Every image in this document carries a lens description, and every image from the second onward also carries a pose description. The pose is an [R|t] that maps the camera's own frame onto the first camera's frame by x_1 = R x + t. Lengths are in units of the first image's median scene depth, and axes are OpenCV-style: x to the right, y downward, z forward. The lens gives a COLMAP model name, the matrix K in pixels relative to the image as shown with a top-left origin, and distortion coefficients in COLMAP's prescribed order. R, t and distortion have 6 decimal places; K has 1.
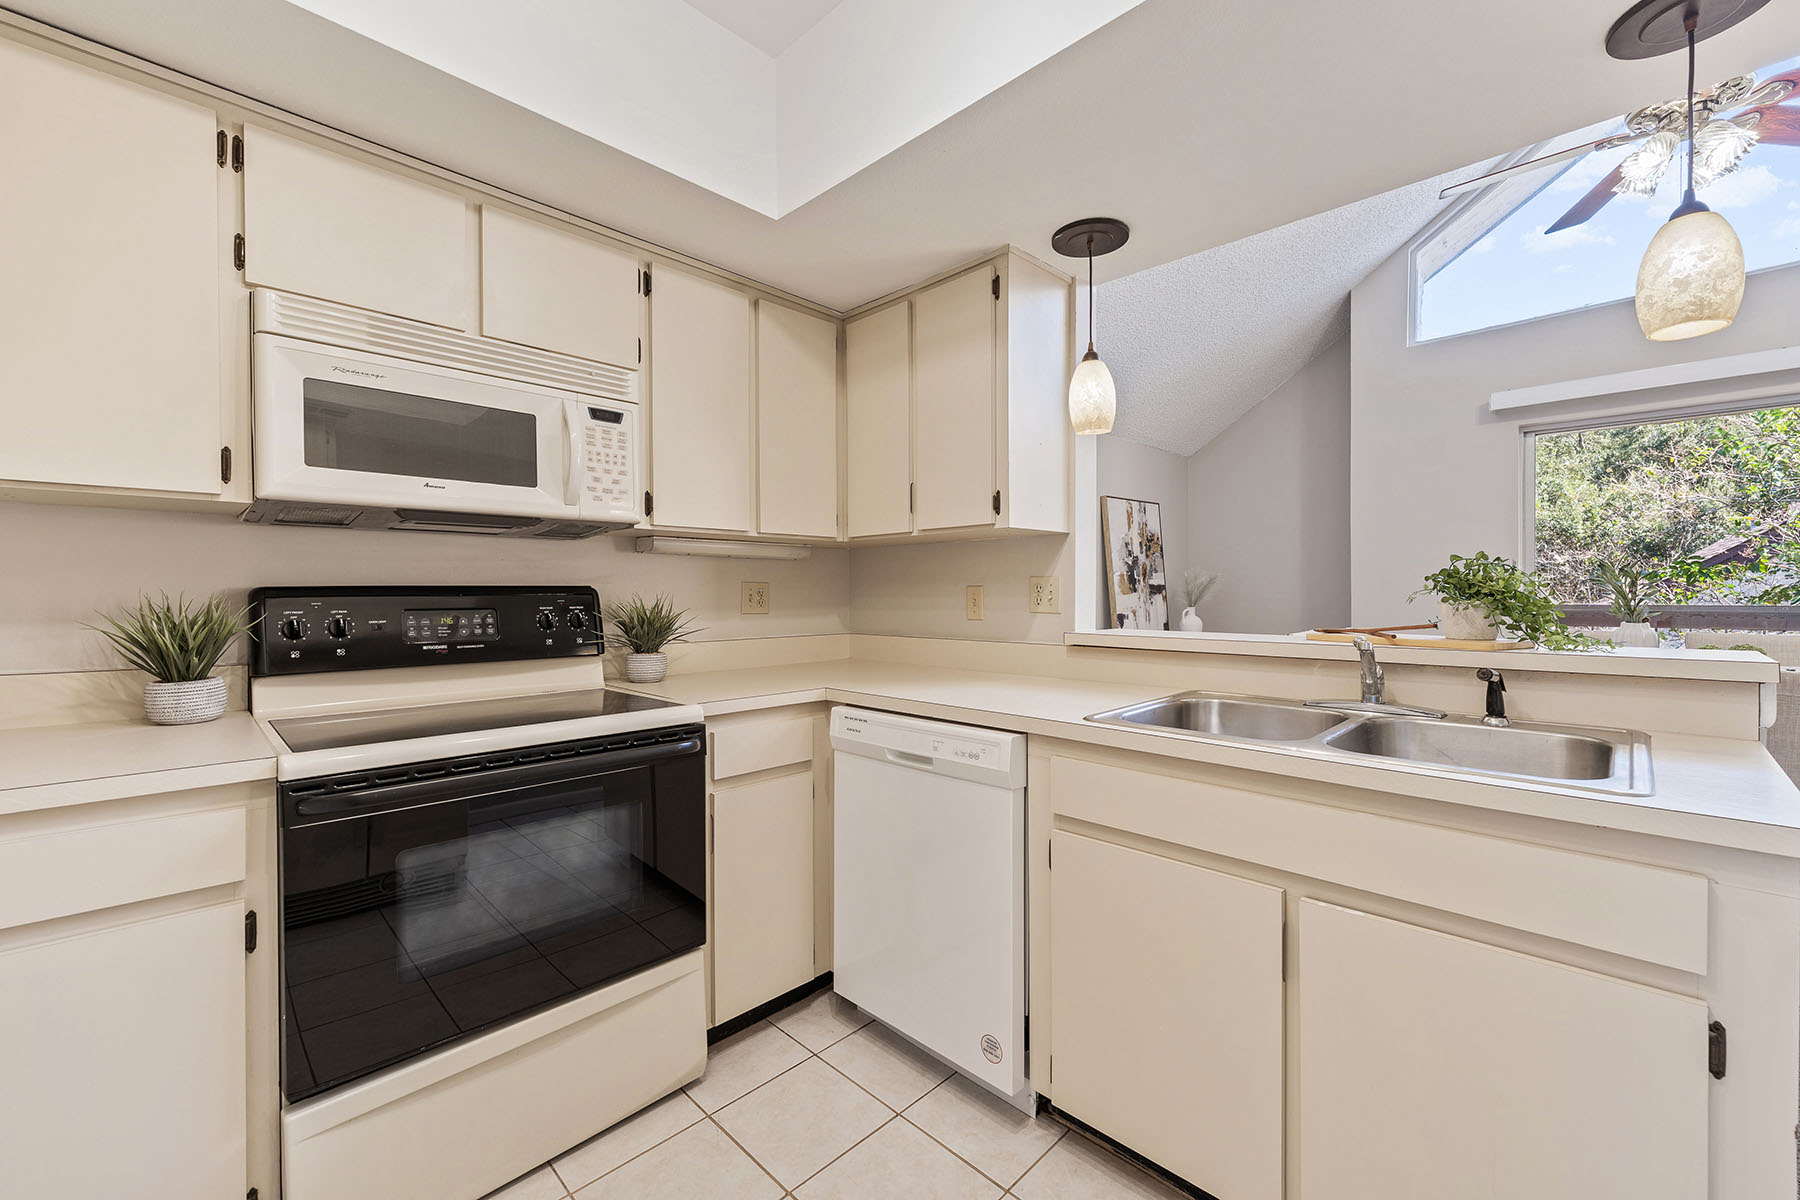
lens RADIAL K [[740.6, 0, 898.7], [0, 740.6, 599.7], [0, 0, 1]] dist [0.001114, -0.000657]
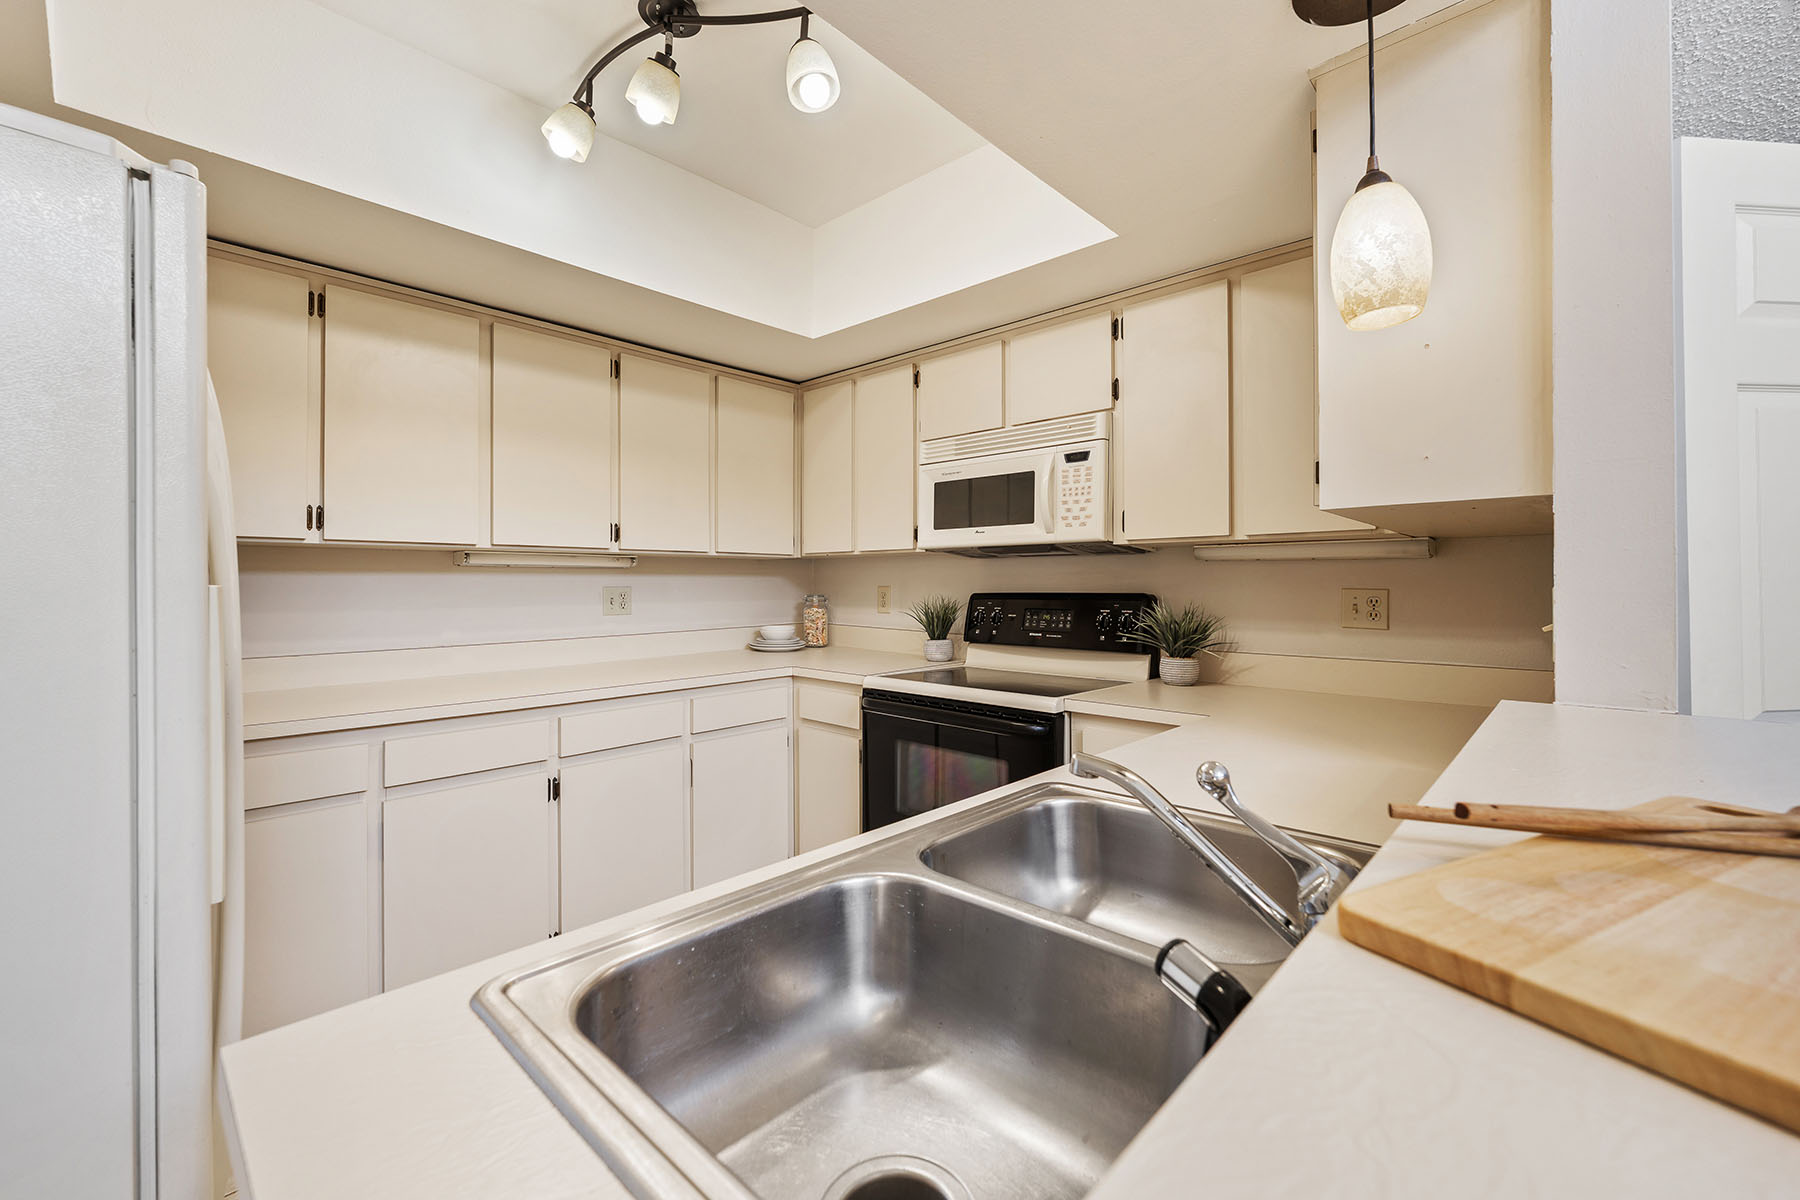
lens RADIAL K [[740.6, 0, 895.9], [0, 740.6, 587.0], [0, 0, 1]] dist [0.001114, -0.000657]
pose [[0.021405, 0.004754, -0.999760, 0.837391], [-0.009790, 0.999942, 0.004545, -0.034385], [0.999723, 0.009690, 0.021450, 0.677215]]
